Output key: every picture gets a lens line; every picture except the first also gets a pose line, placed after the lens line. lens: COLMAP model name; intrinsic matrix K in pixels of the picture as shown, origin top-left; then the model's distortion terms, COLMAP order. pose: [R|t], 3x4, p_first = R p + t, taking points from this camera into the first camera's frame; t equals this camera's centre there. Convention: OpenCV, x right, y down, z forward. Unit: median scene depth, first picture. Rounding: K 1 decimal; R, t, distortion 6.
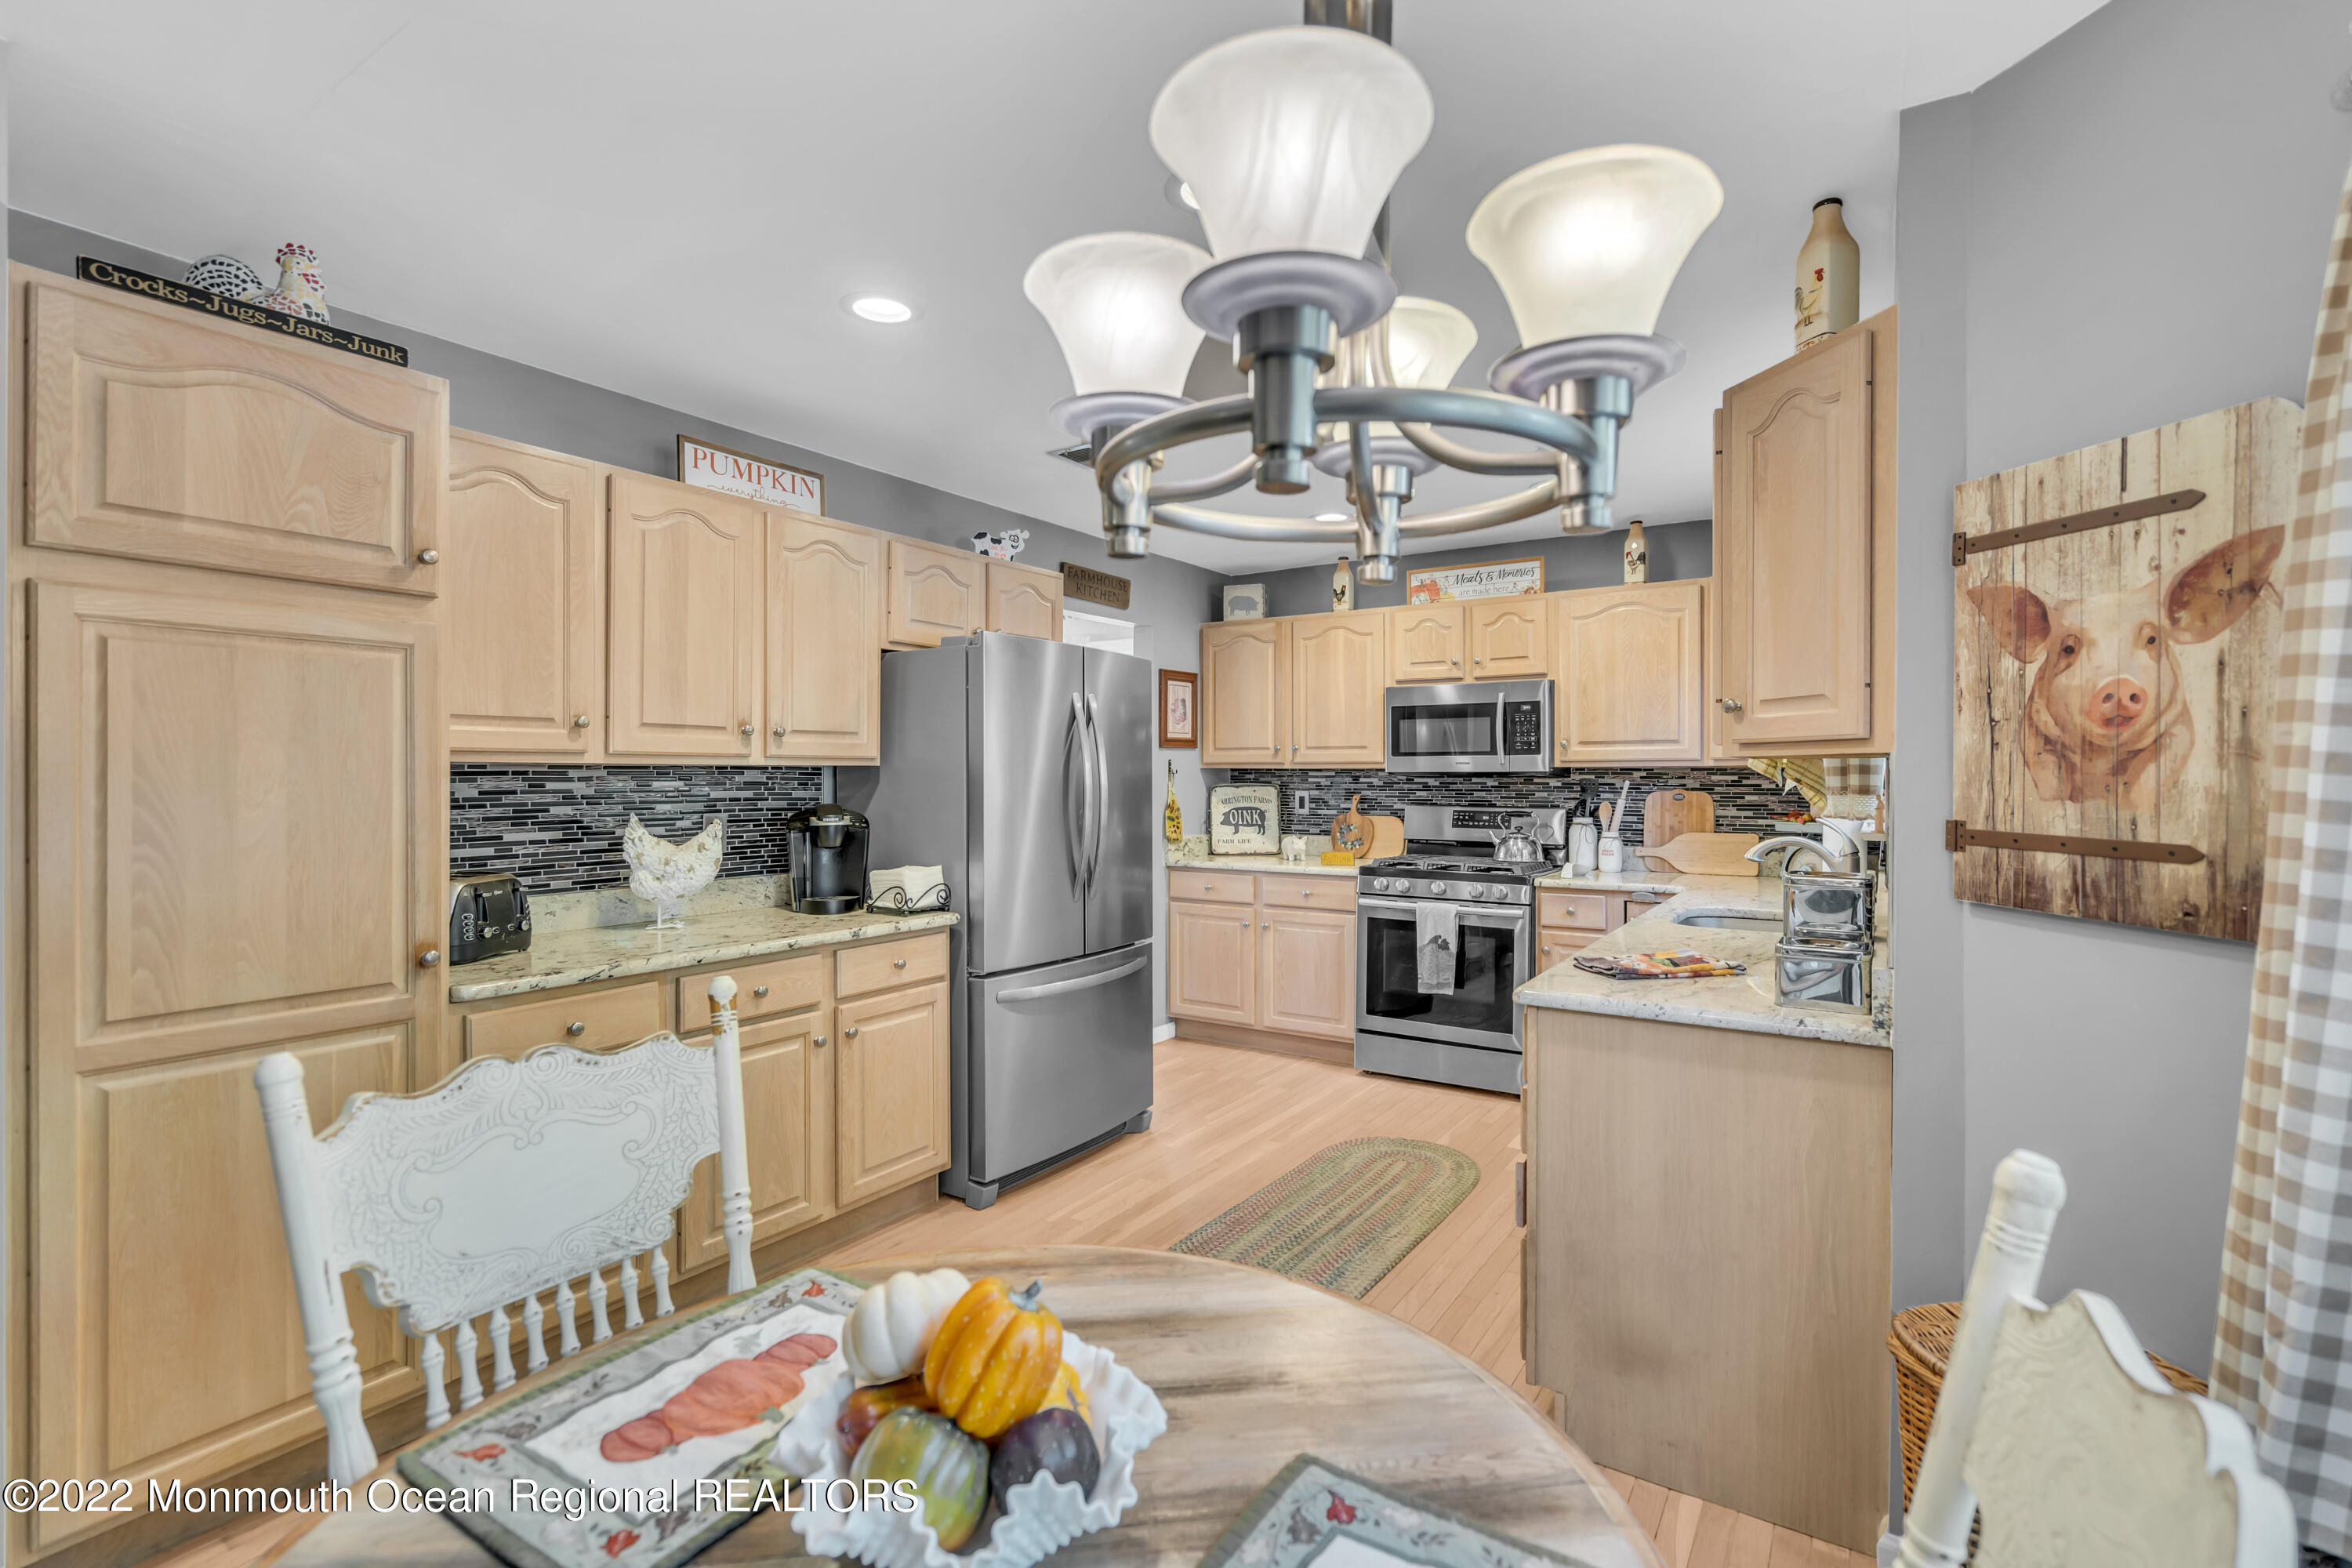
lens RADIAL K [[1067.5, 0, 1192.6], [0, 1067.5, 777.9], [0, 0, 1]] dist [-0.003306, 0.000053]
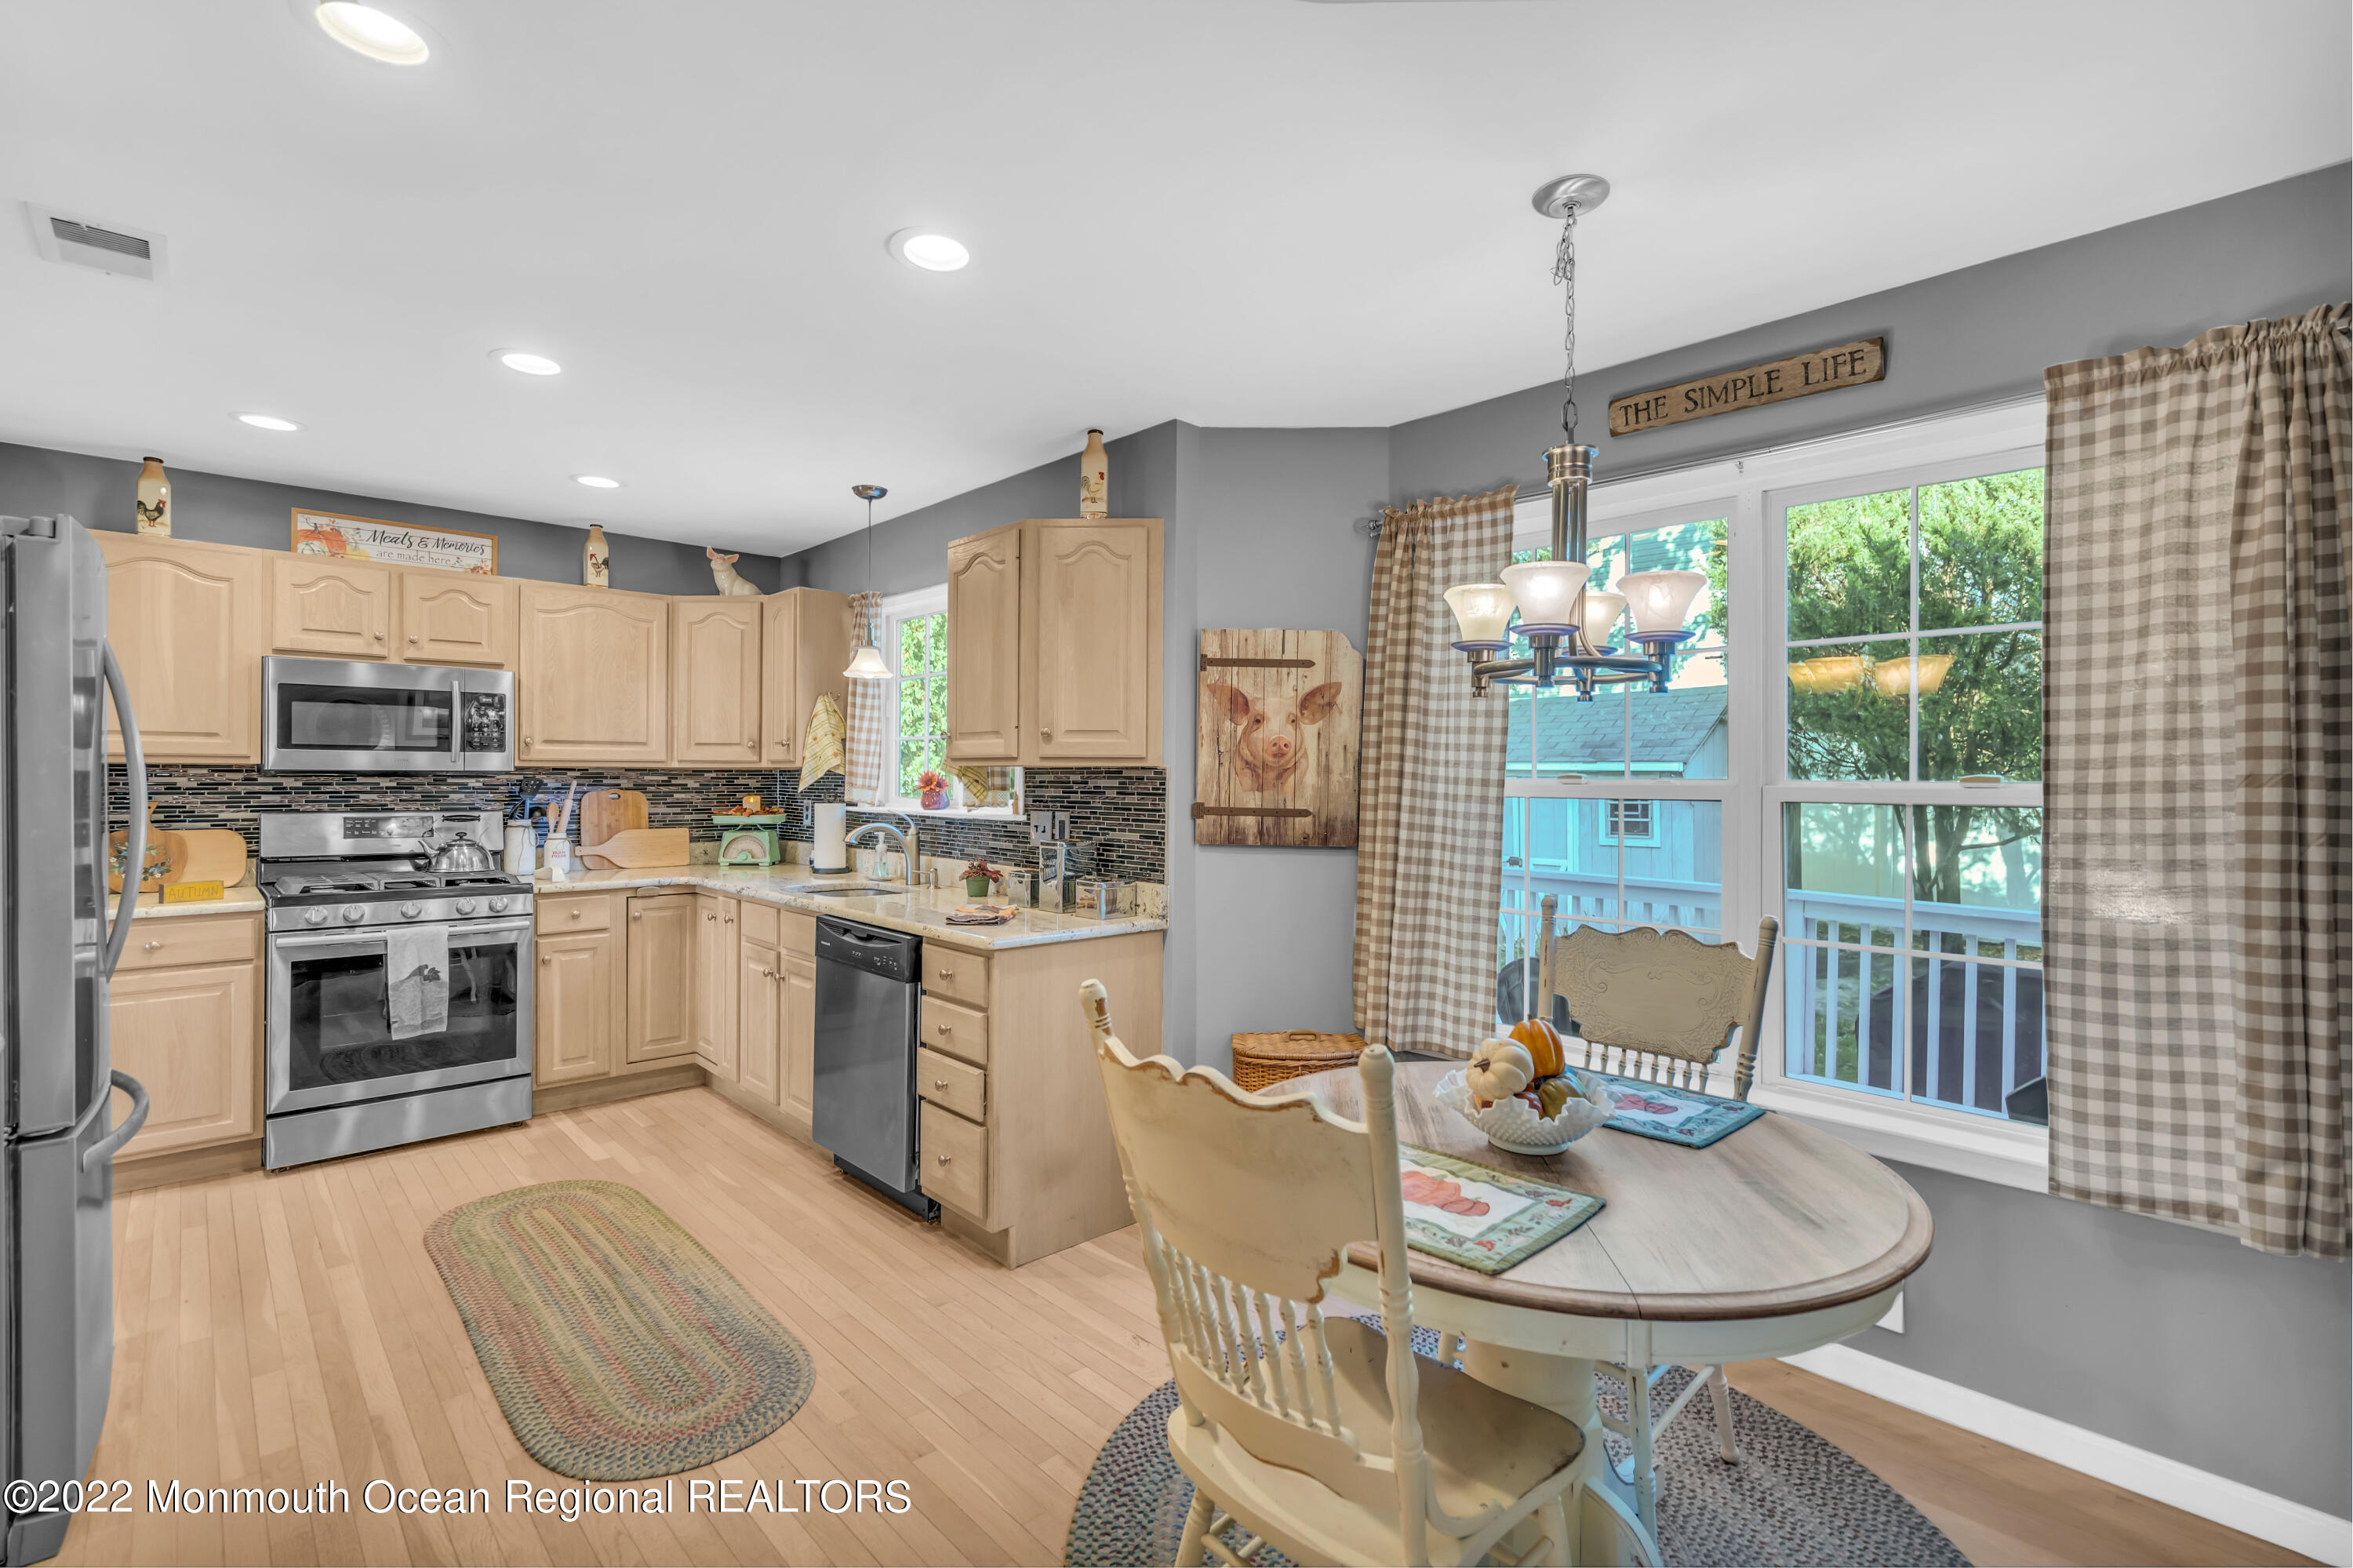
lens RADIAL K [[1059.3, 0, 1205.5], [0, 1059.3, 774.1], [0, 0, 1]] dist [-0.004078, -0.000104]
pose [[0.228579, 0.004958, 0.973513, -0.539069], [-0.003231, 0.999985, -0.004334, -0.001505], [-0.973520, -0.002154, 0.228592, 0.259017]]
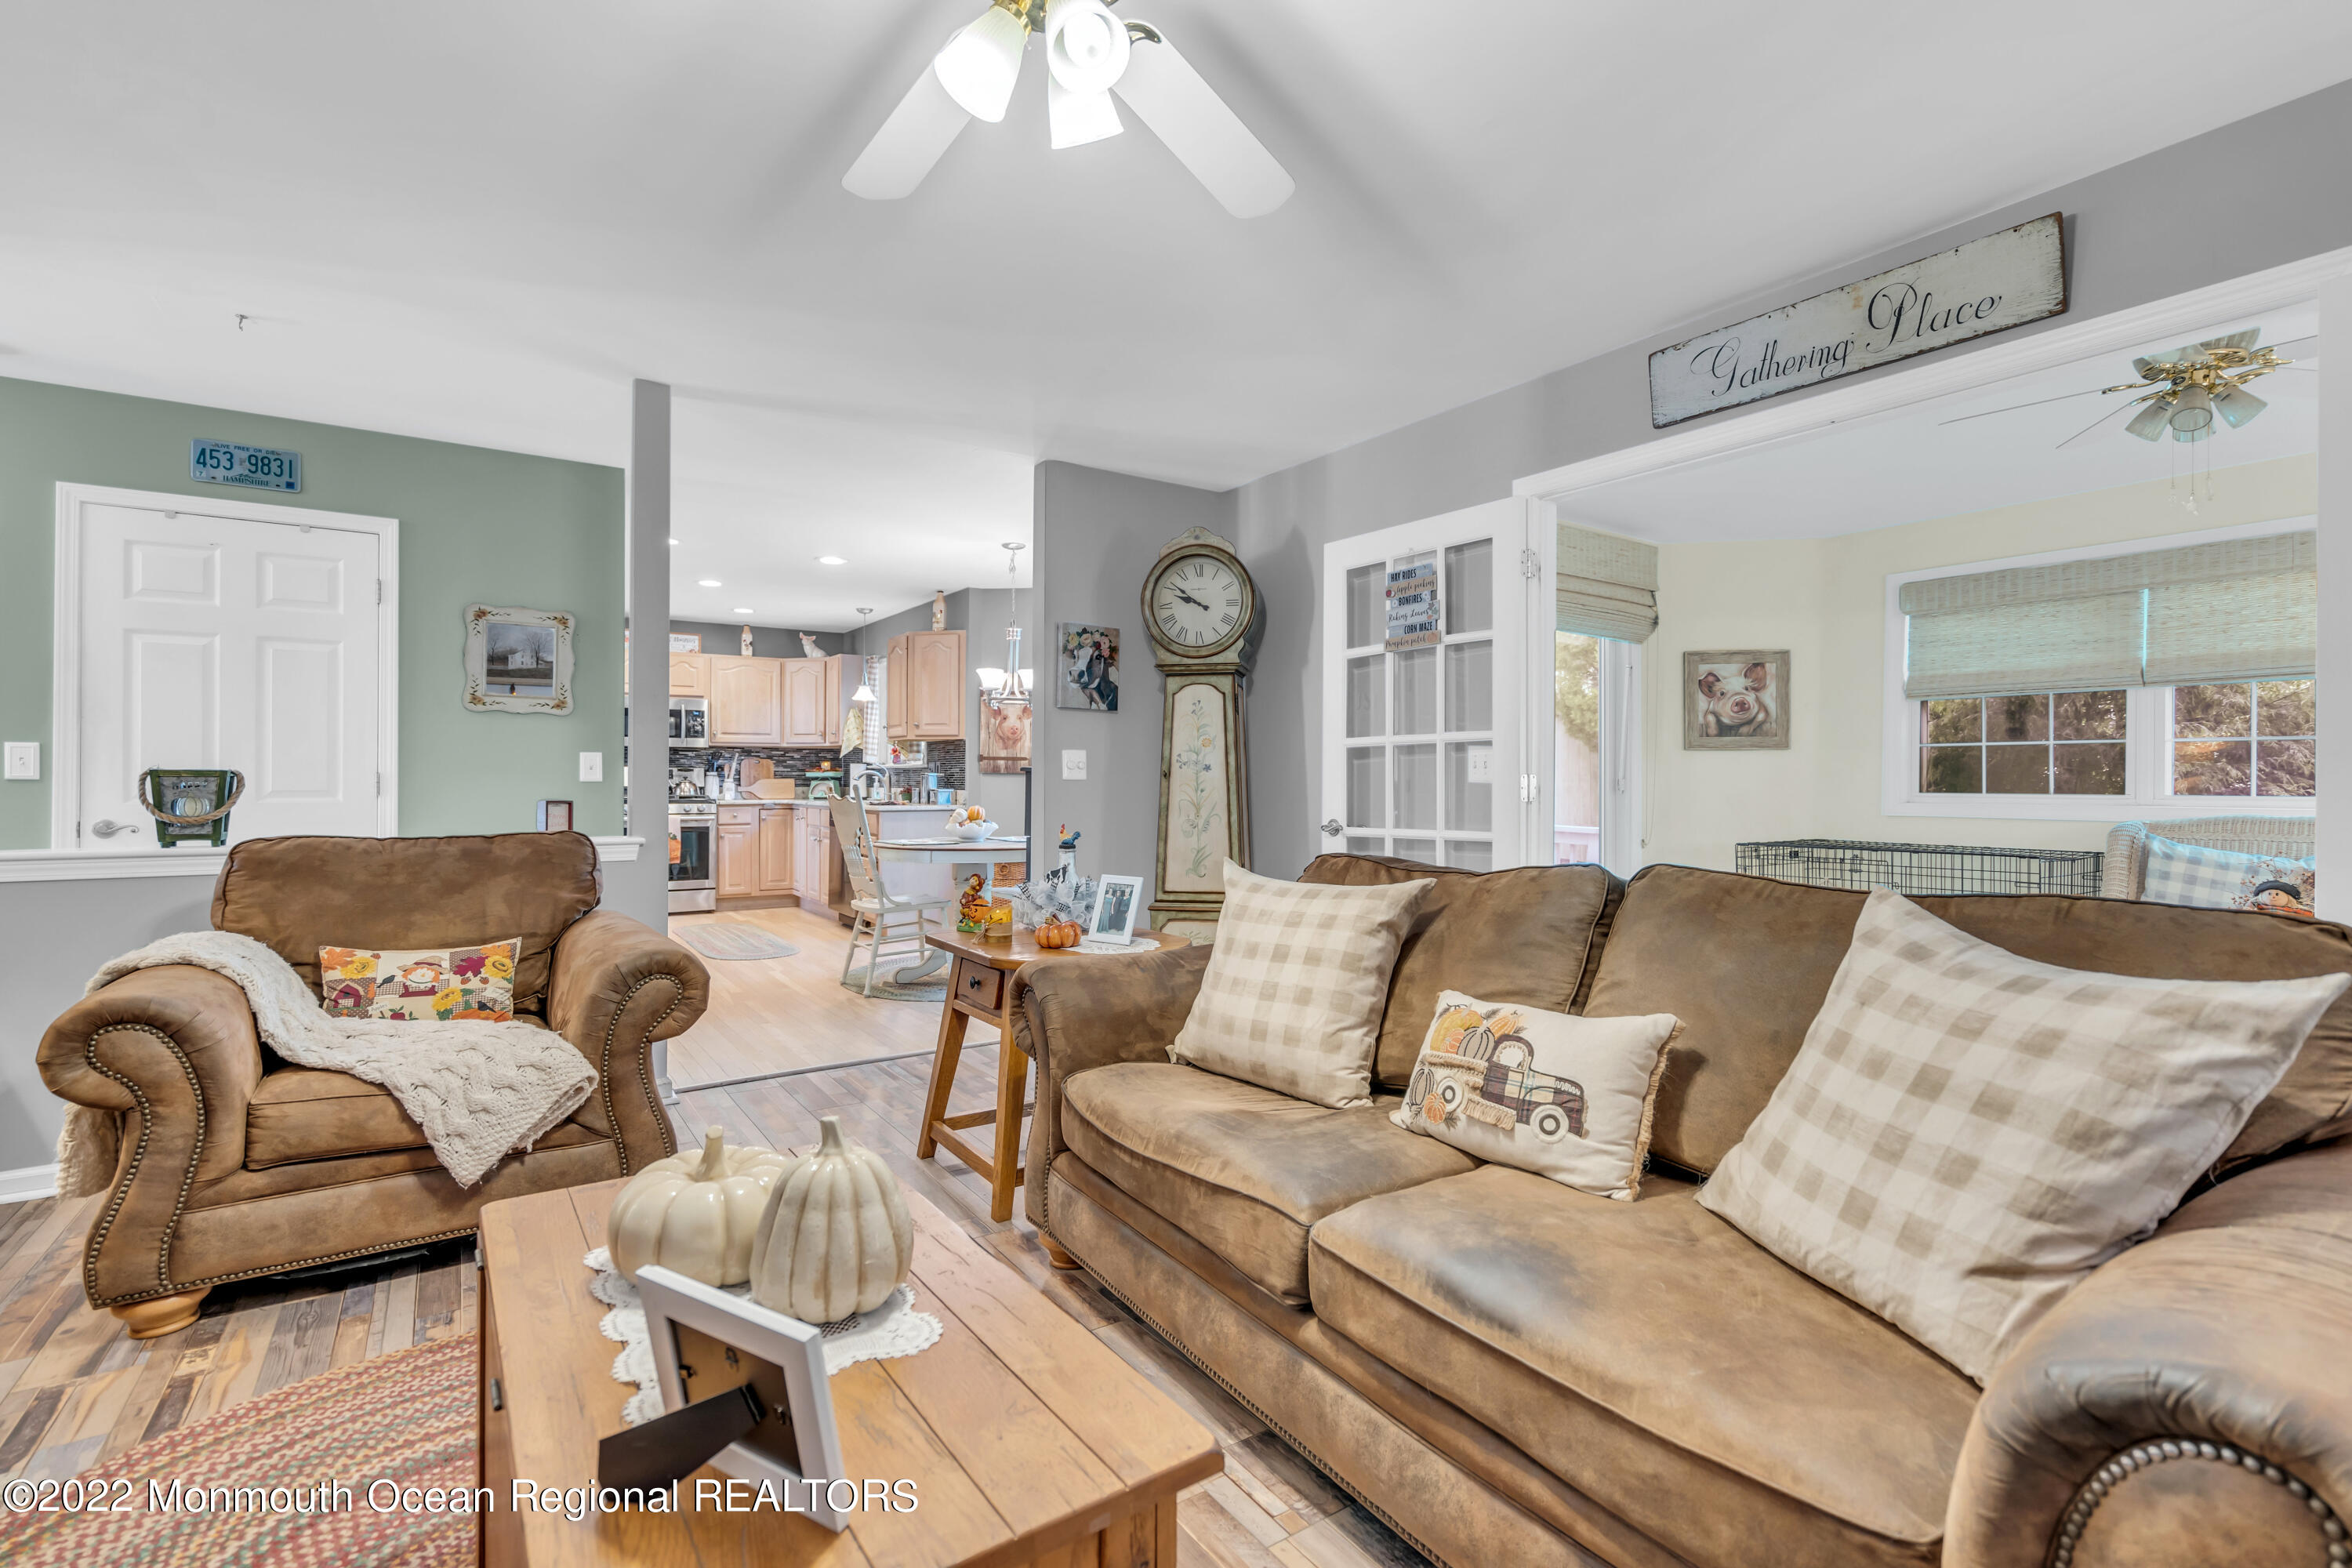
lens RADIAL K [[1067.5, 0, 1192.6], [0, 1067.5, 777.9], [0, 0, 1]] dist [-0.003306, 0.000053]
pose [[0.388223, 0.002480, 0.921562, -1.404634], [-0.000033, 0.999996, -0.002678, 0.069322], [-0.921566, 0.001010, 0.388221, -0.708020]]
